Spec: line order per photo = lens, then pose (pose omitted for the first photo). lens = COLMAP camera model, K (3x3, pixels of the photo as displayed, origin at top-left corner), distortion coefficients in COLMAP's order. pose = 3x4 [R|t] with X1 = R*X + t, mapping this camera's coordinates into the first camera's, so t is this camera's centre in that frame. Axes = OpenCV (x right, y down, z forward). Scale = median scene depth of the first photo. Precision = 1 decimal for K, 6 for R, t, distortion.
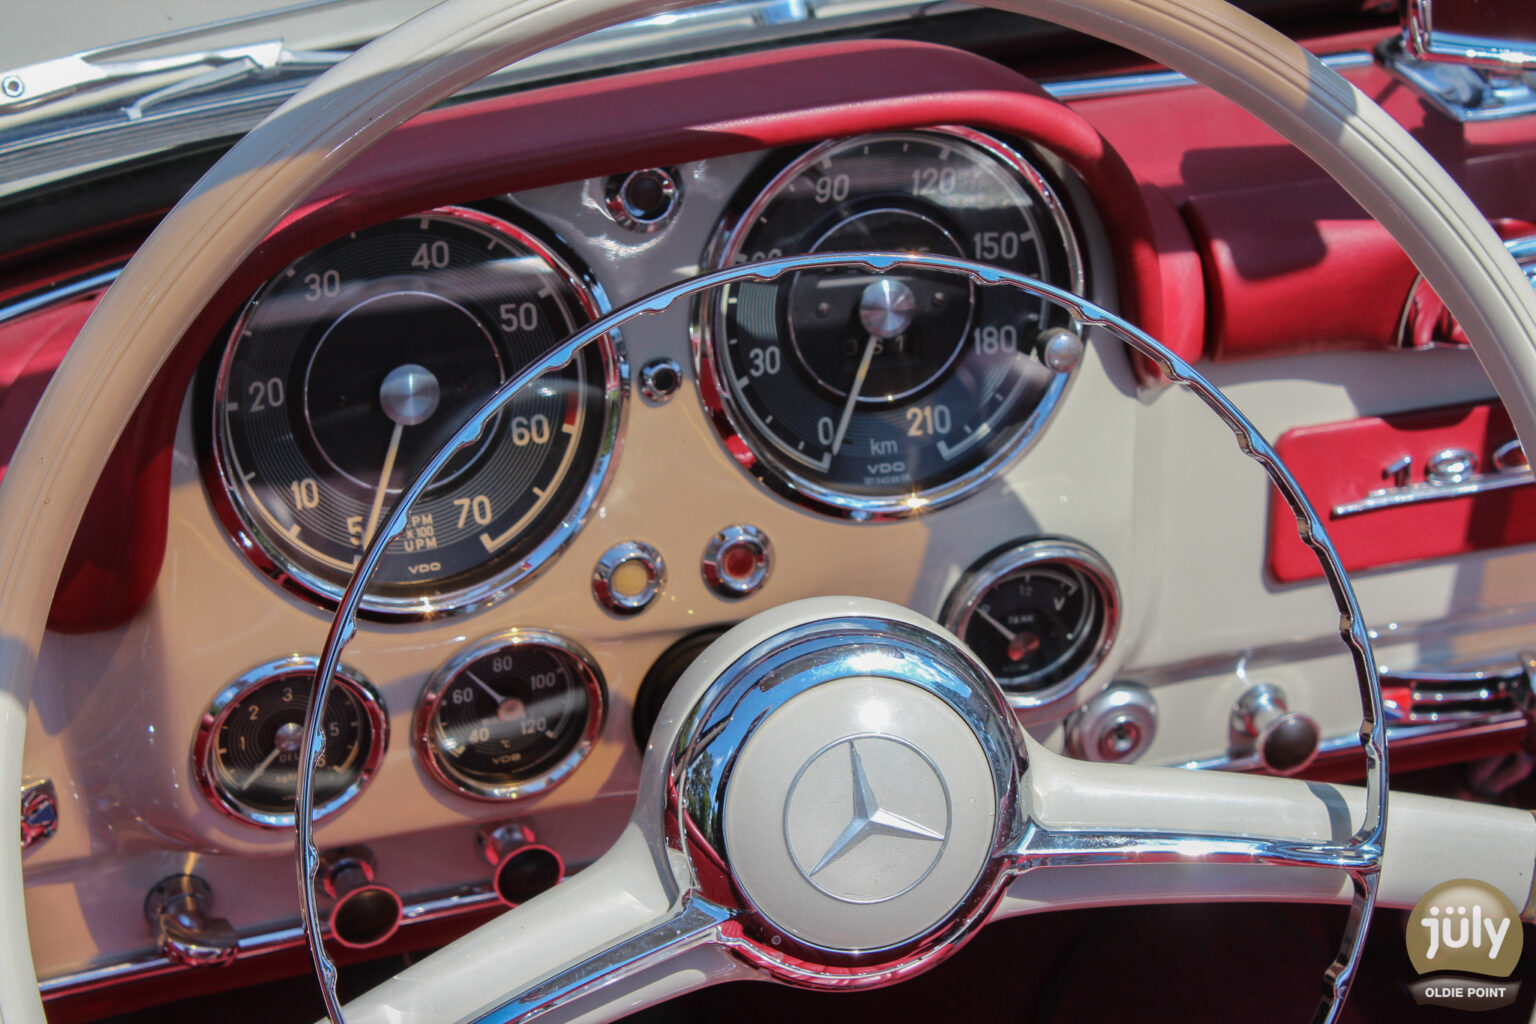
lens RADIAL K [[3640.4, 0, 768.0], [0, 3640.4, 512.0], [0, 0, 1]] dist [0.081273, 1.025821]
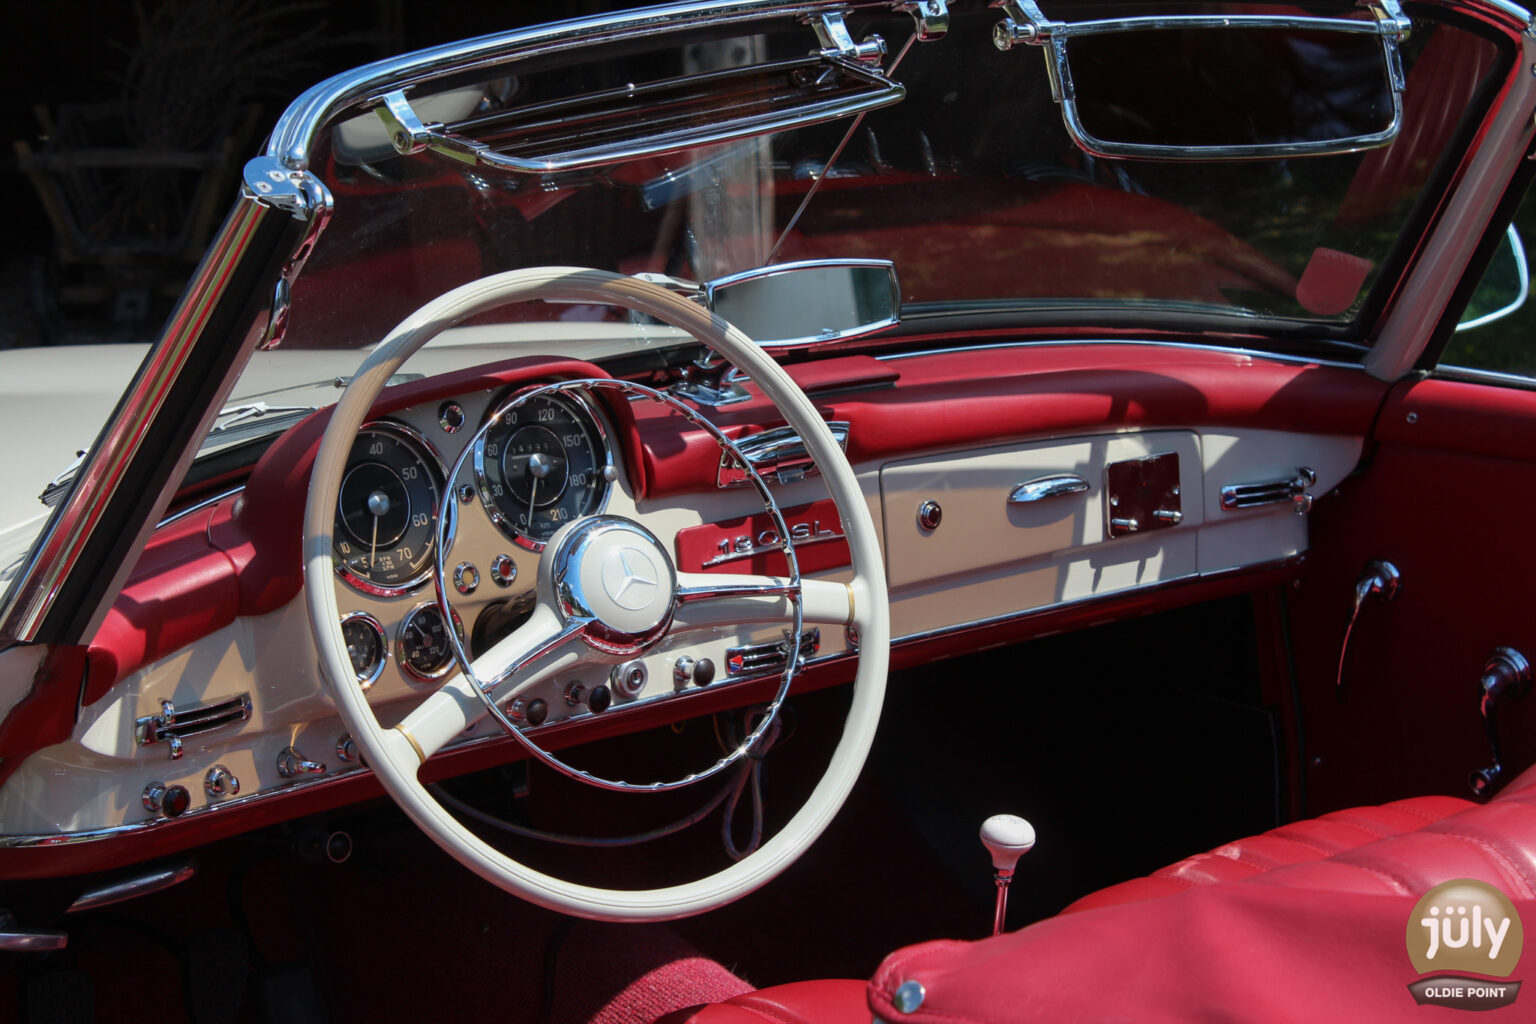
lens RADIAL K [[3652.3, 0, 768.0], [0, 3652.3, 512.0], [0, 0, 1]] dist [0.093318, -0.516538]
pose [[0.923288, -0.124600, 0.363338, -0.735068], [0.227658, 0.939389, -0.256361, 0.649934], [-0.309373, 0.319412, 0.895692, -1.264662]]
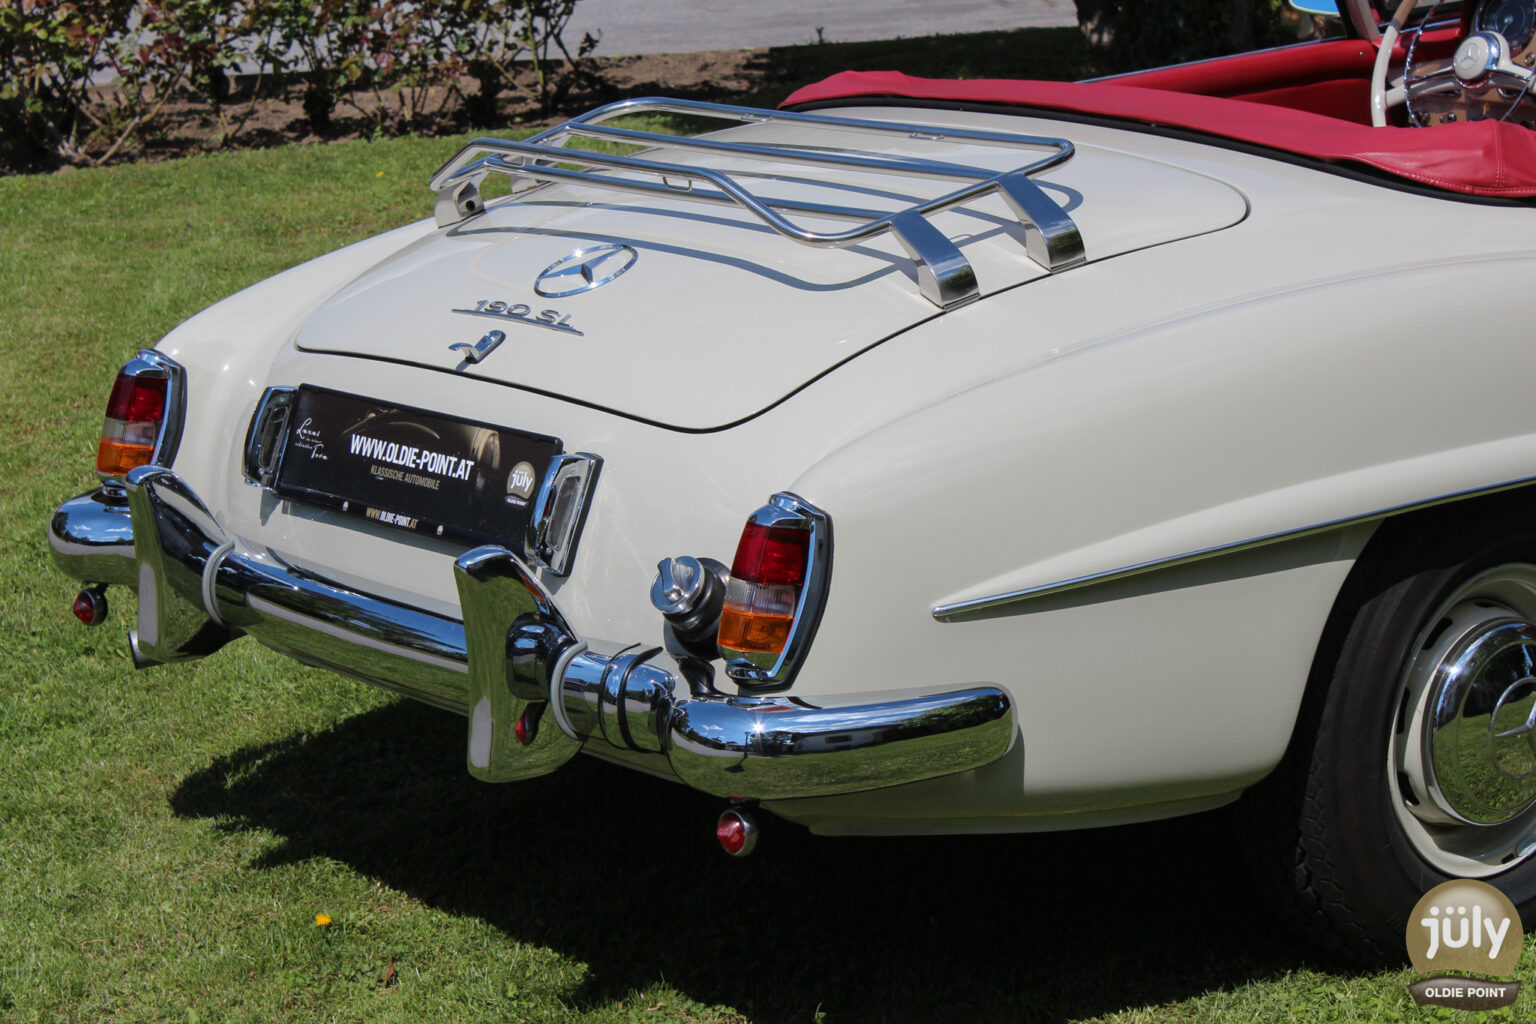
lens RADIAL K [[3640.4, 0, 768.0], [0, 3640.4, 512.0], [0, 0, 1]] dist [0.081273, 1.025821]
pose [[0.347762, 0.176220, -0.920873, 4.951327], [-0.412290, 0.910863, 0.018606, 1.046714], [0.842068, 0.373196, 0.389417, -1.968393]]
